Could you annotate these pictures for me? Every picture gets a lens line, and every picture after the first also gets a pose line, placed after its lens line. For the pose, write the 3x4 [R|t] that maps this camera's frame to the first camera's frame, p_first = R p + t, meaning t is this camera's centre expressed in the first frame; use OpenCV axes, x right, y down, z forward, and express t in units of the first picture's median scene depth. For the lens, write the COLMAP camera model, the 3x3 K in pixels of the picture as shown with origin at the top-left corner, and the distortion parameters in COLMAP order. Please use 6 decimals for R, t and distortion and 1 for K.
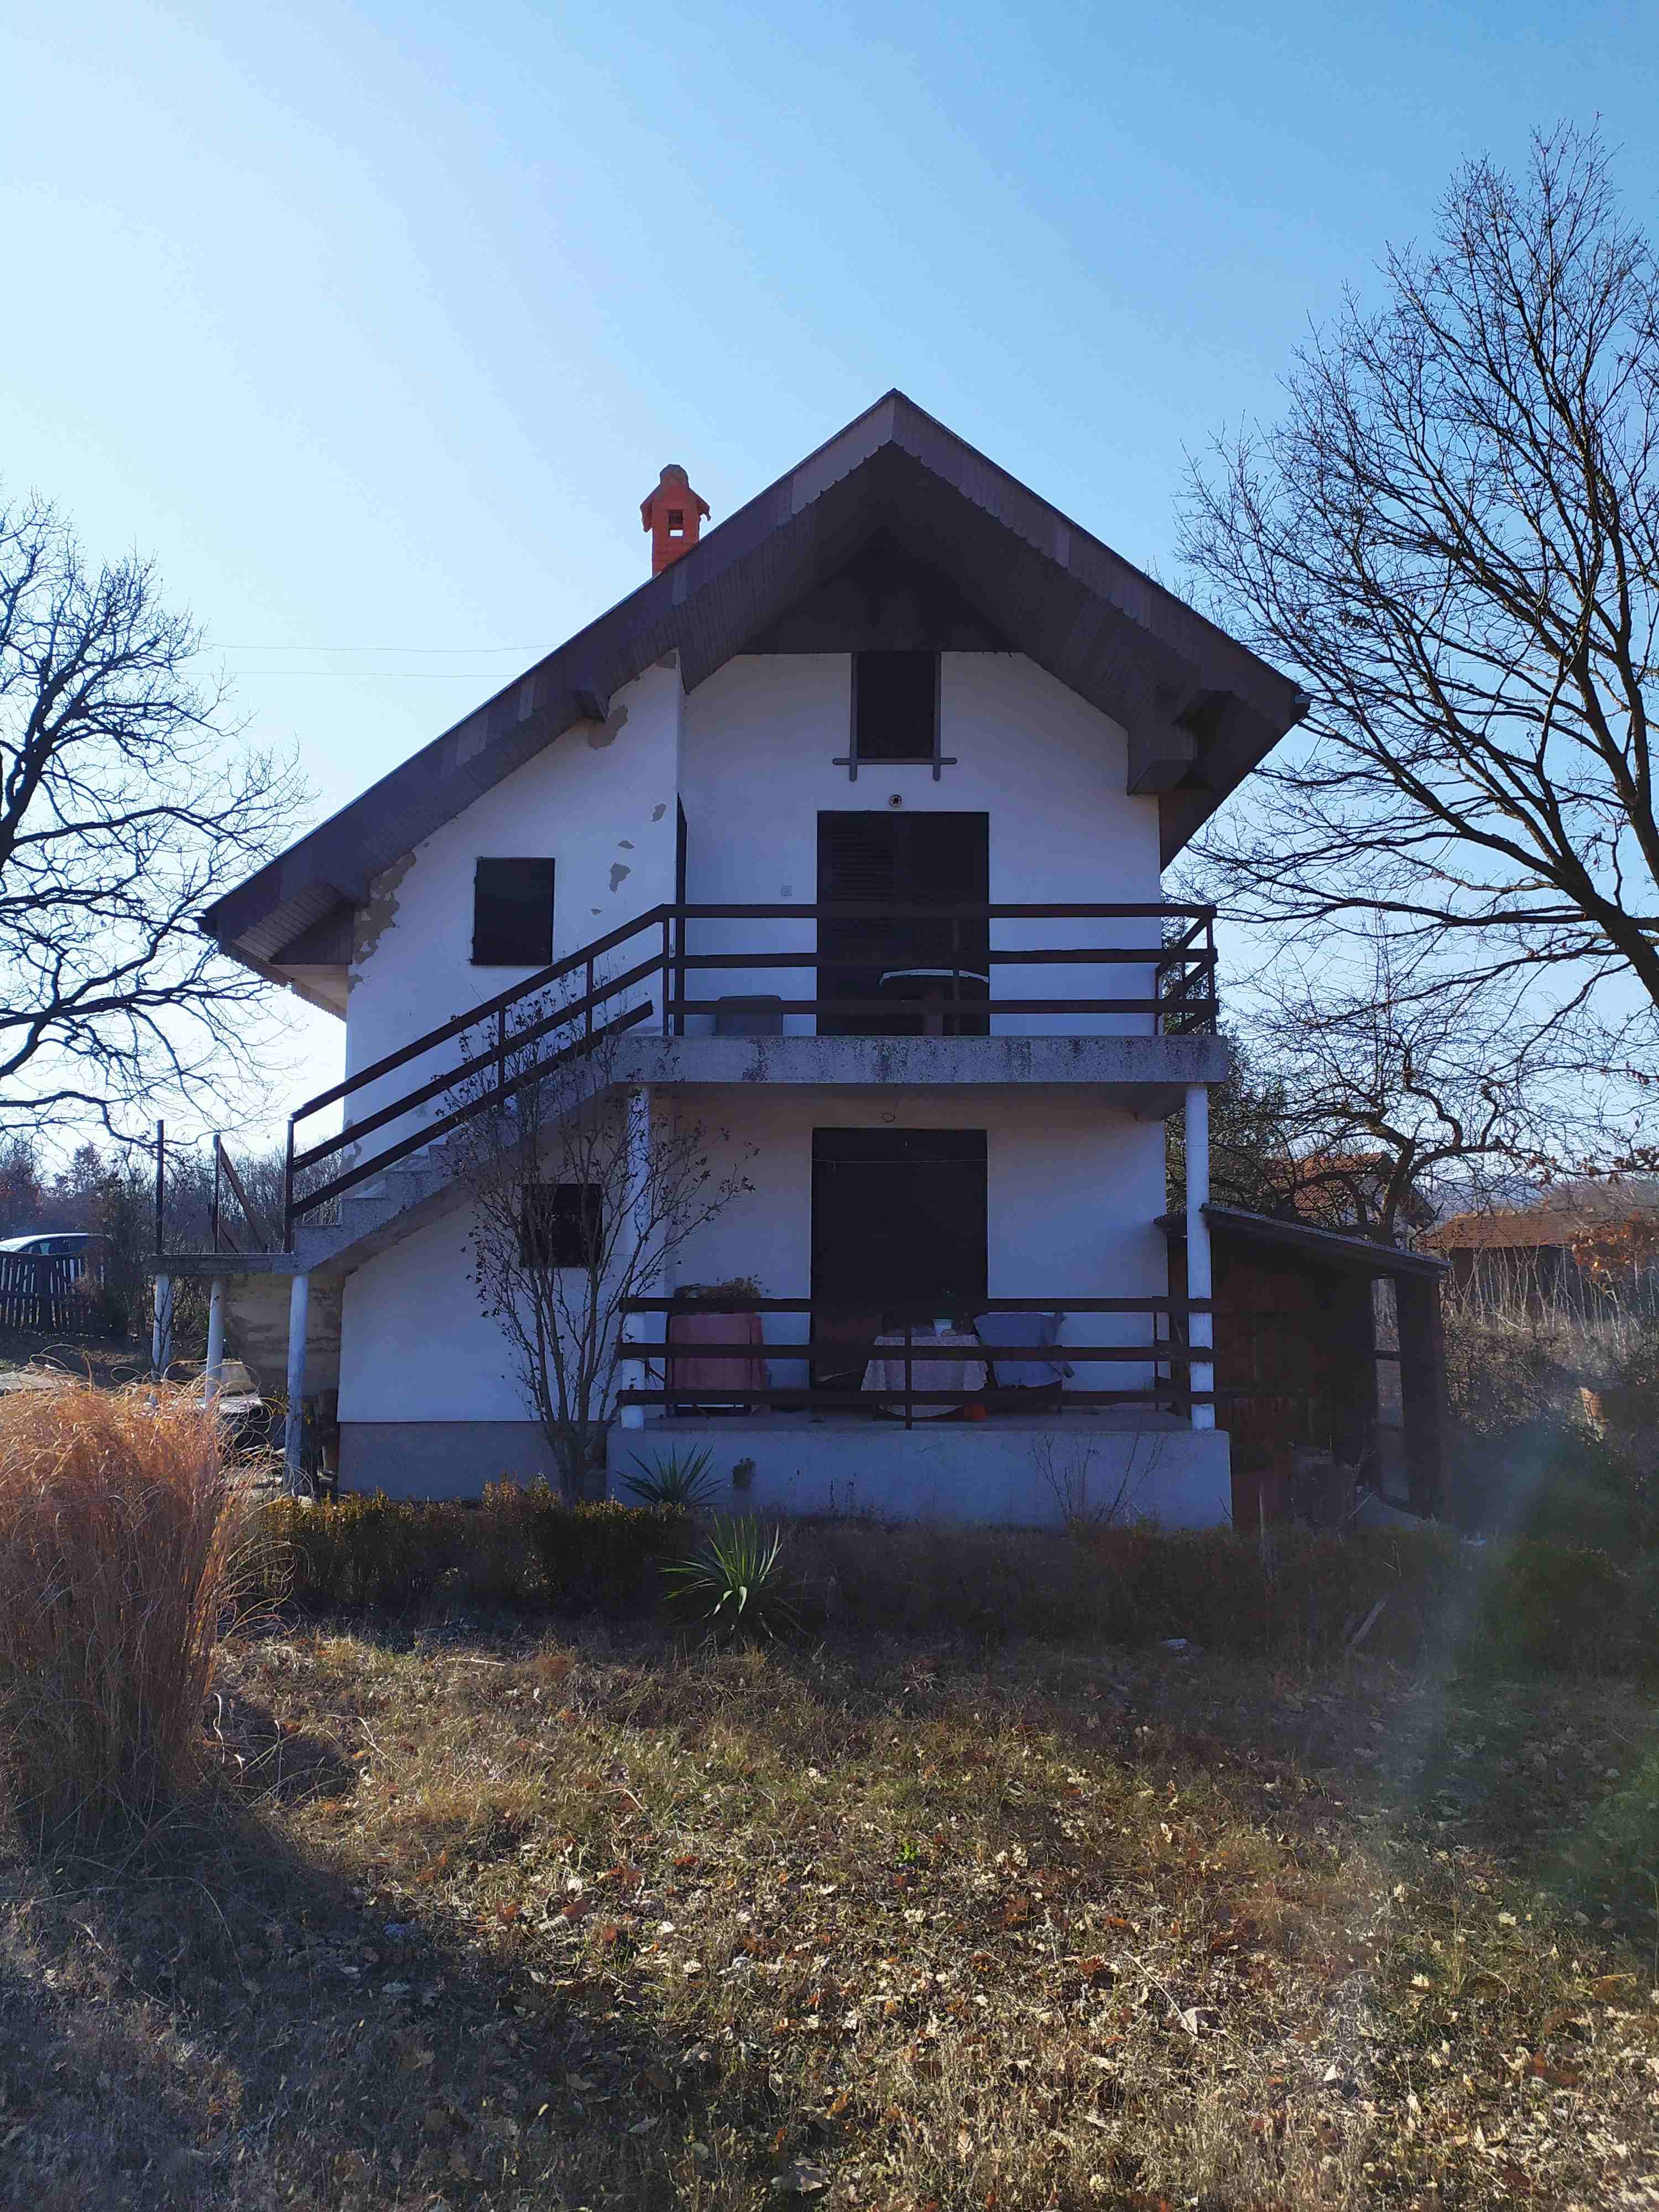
lens RADIAL K [[1653.7, 0, 832.0], [0, 1653.7, 1113.0], [0, 0, 1]] dist [0.056854, -0.038376]
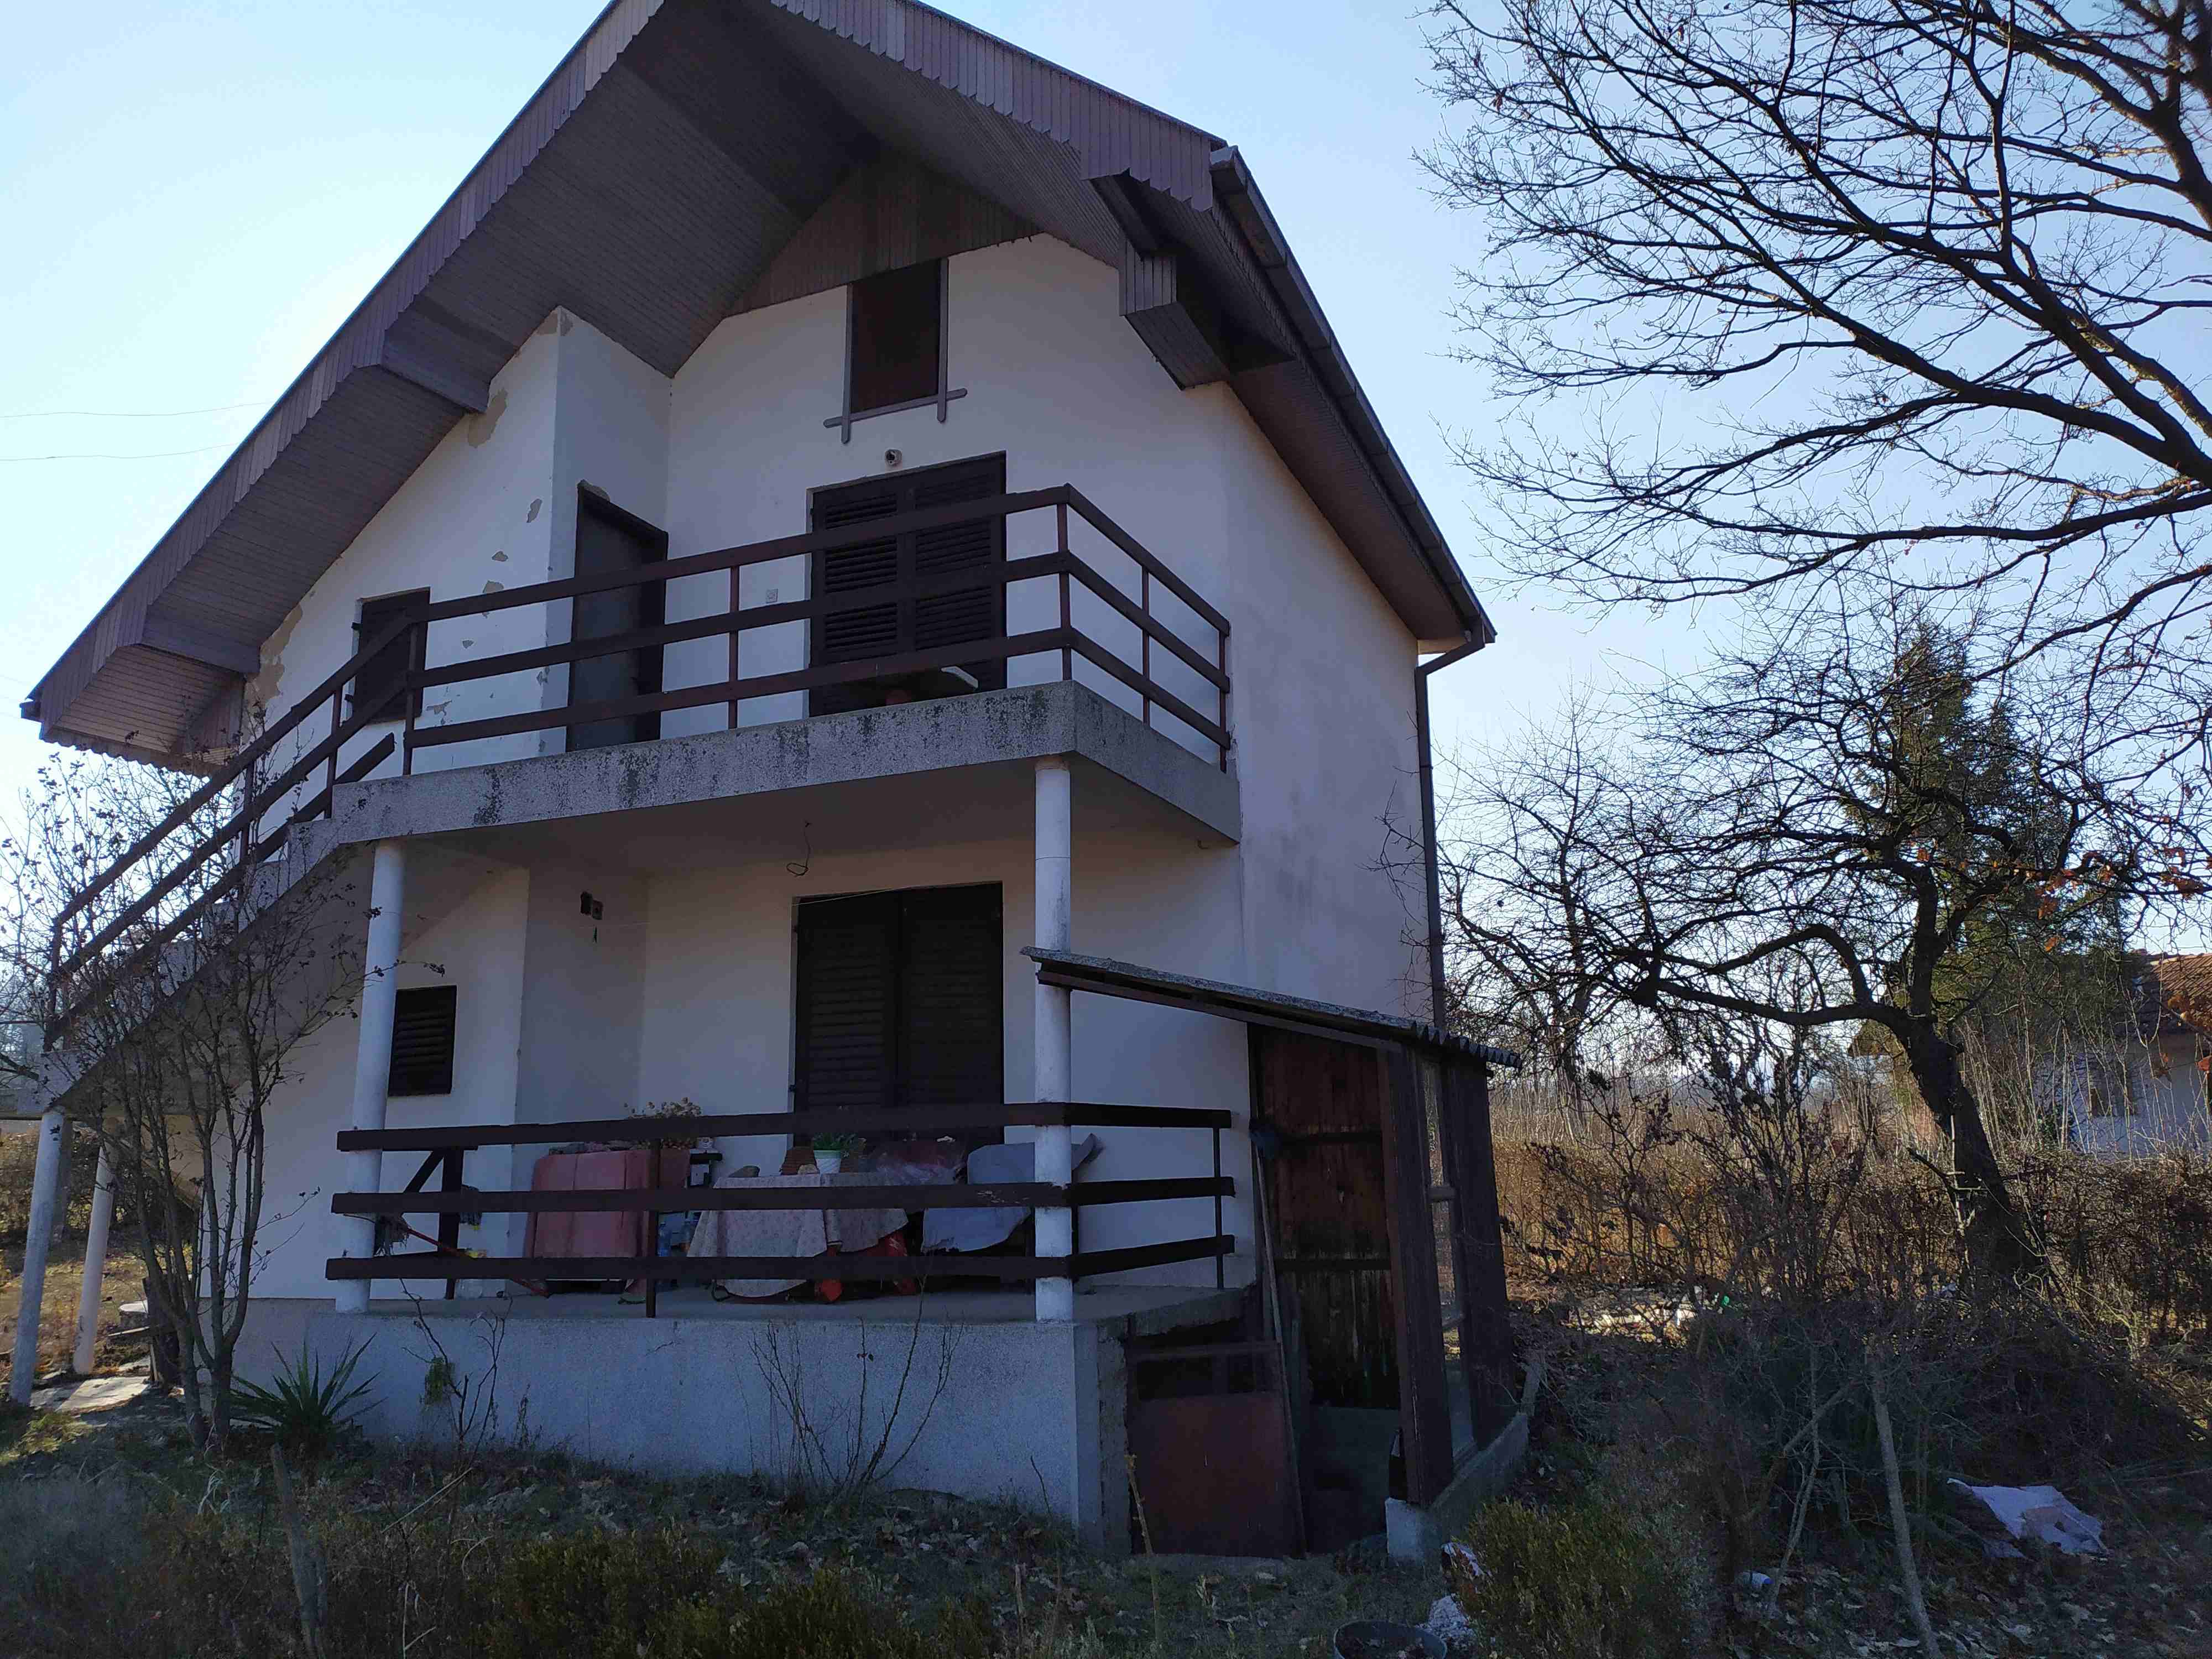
lens RADIAL K [[1653.7, 0, 1105.0], [0, 1653.7, 822.0], [0, 0, 1]] dist [0.056854, -0.038376]
pose [[0.917950, -0.098222, -0.384345, 0.404038], [0.063089, 0.992678, -0.103008, 0.060270], [0.391648, 0.070308, 0.917425, 0.360169]]
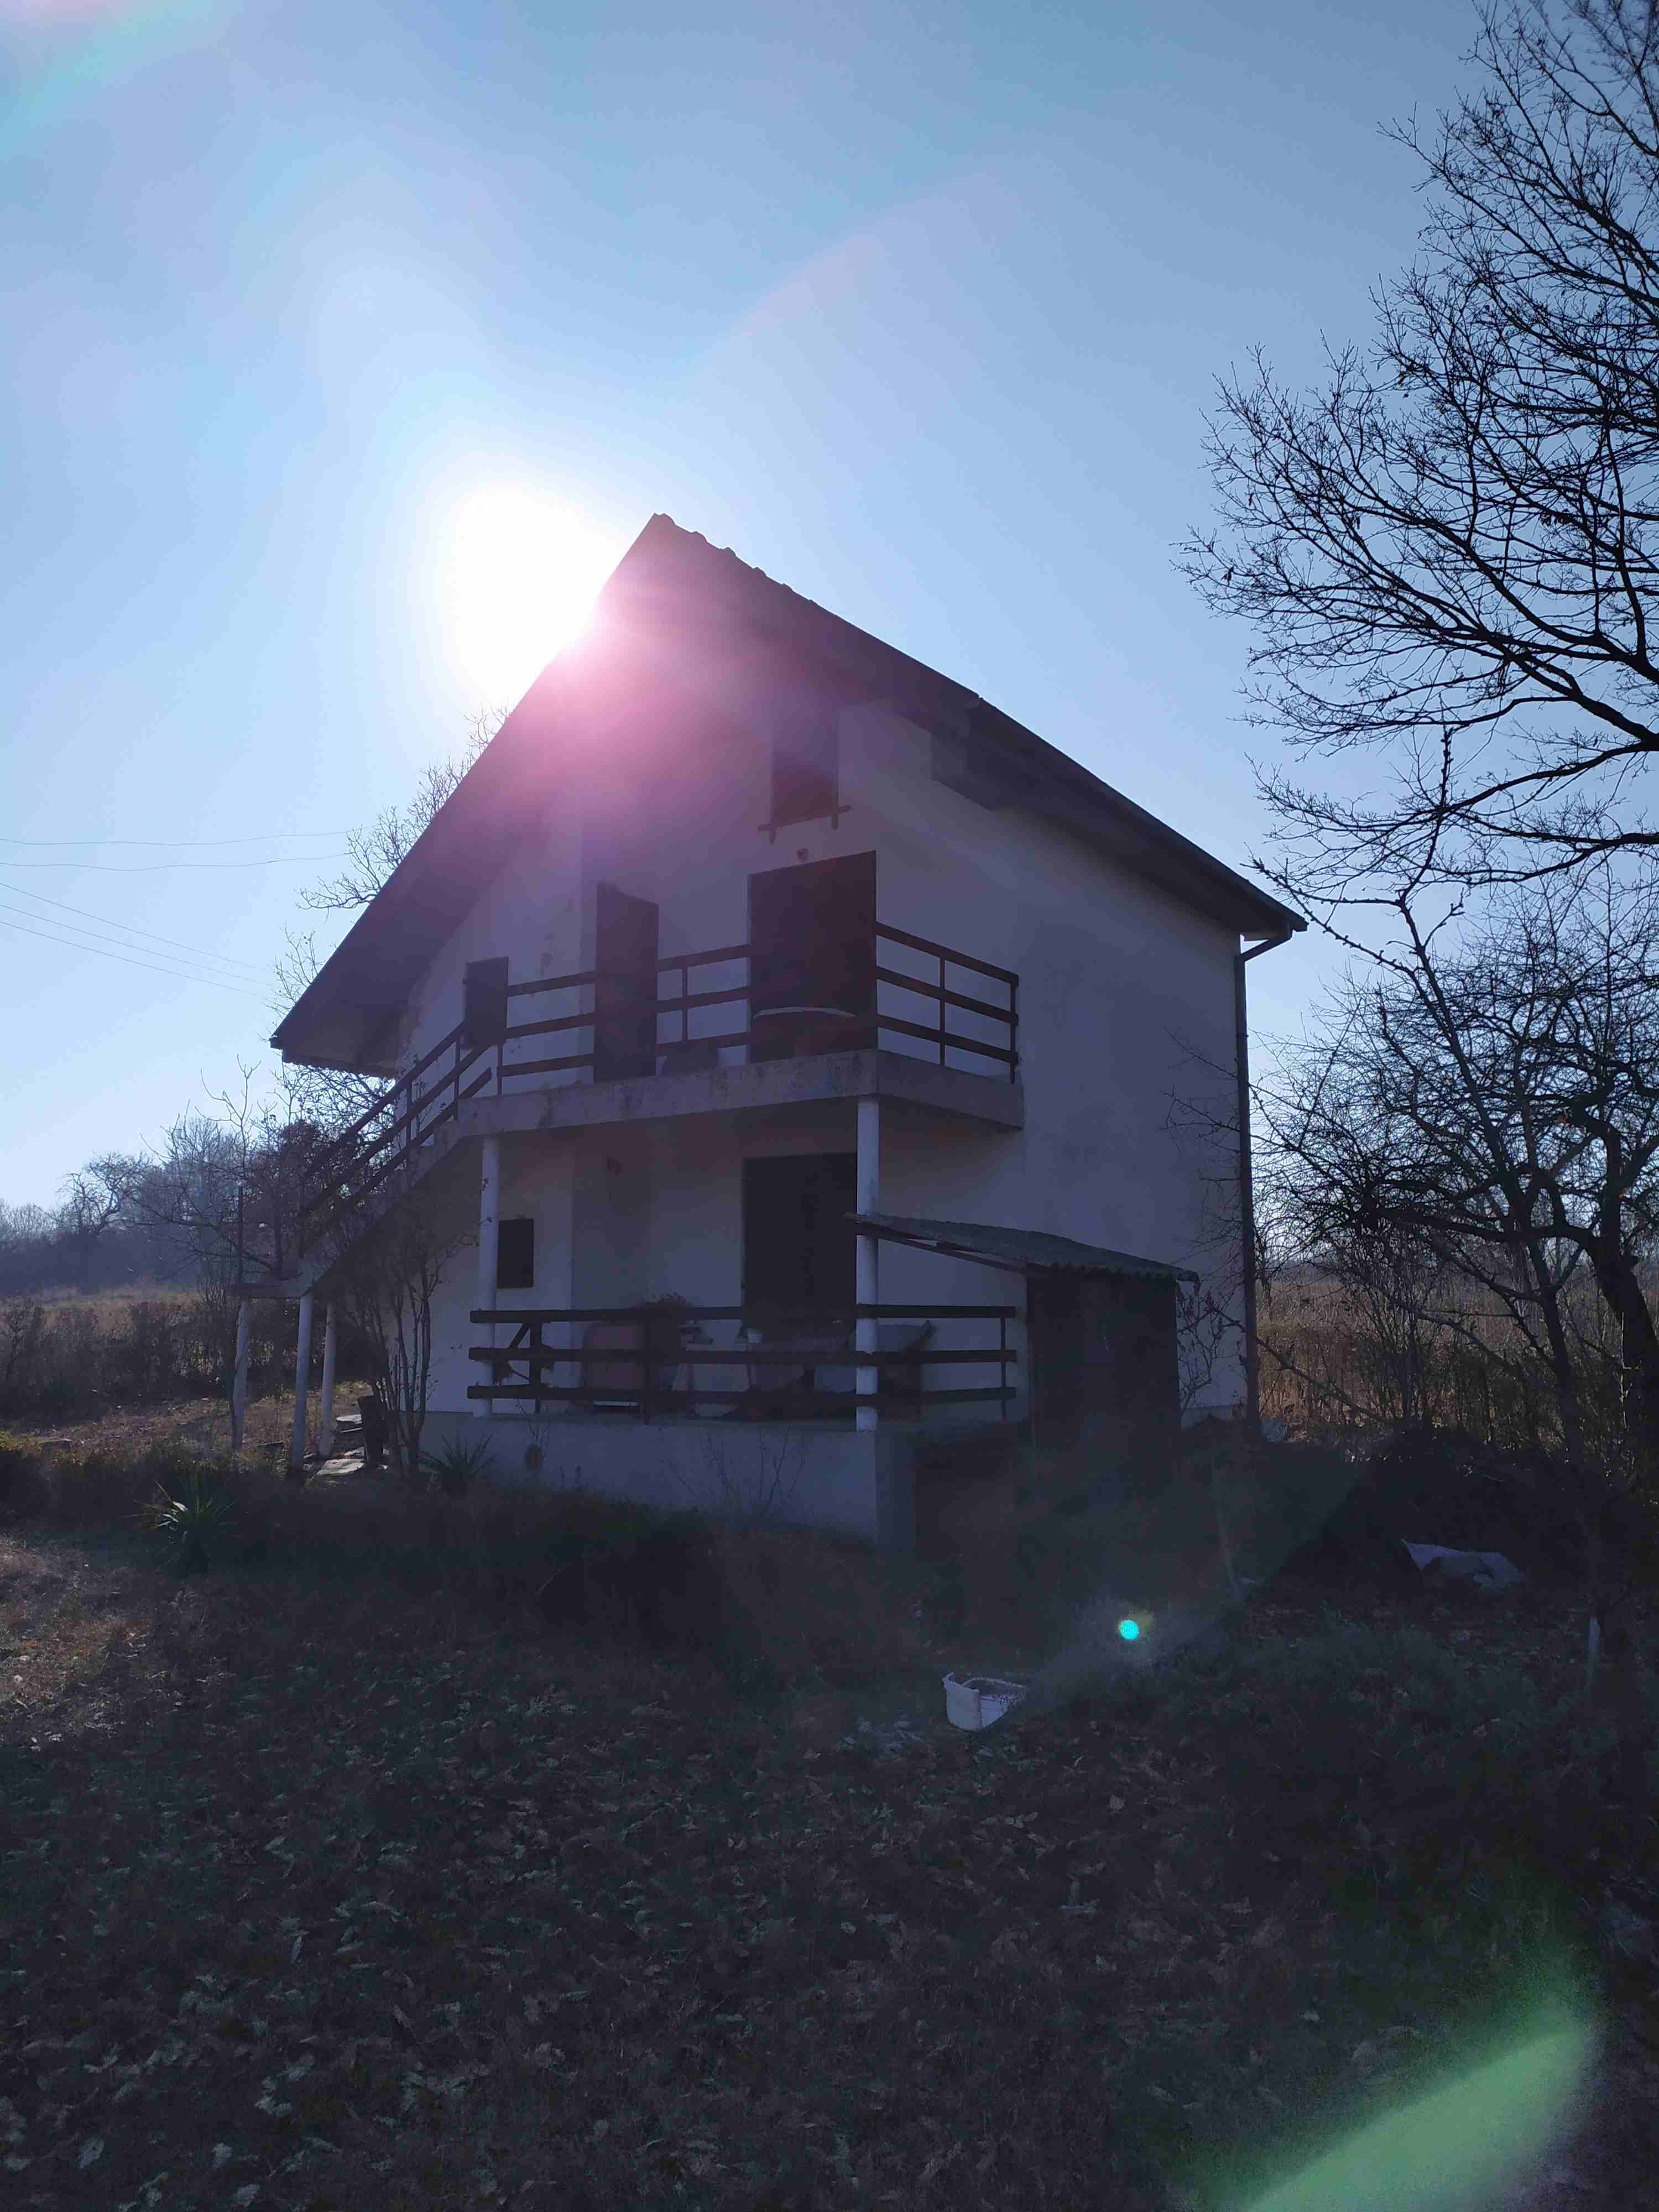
lens RADIAL K [[1653.7, 0, 807.2], [0, 1653.7, 1113.7], [0, 0, 1]] dist [0.056854, -0.038376]
pose [[0.813477, -0.079173, -0.576183, 0.661175], [0.067408, 0.996849, -0.041807, 0.027682], [0.577678, -0.004830, 0.816251, 0.111842]]
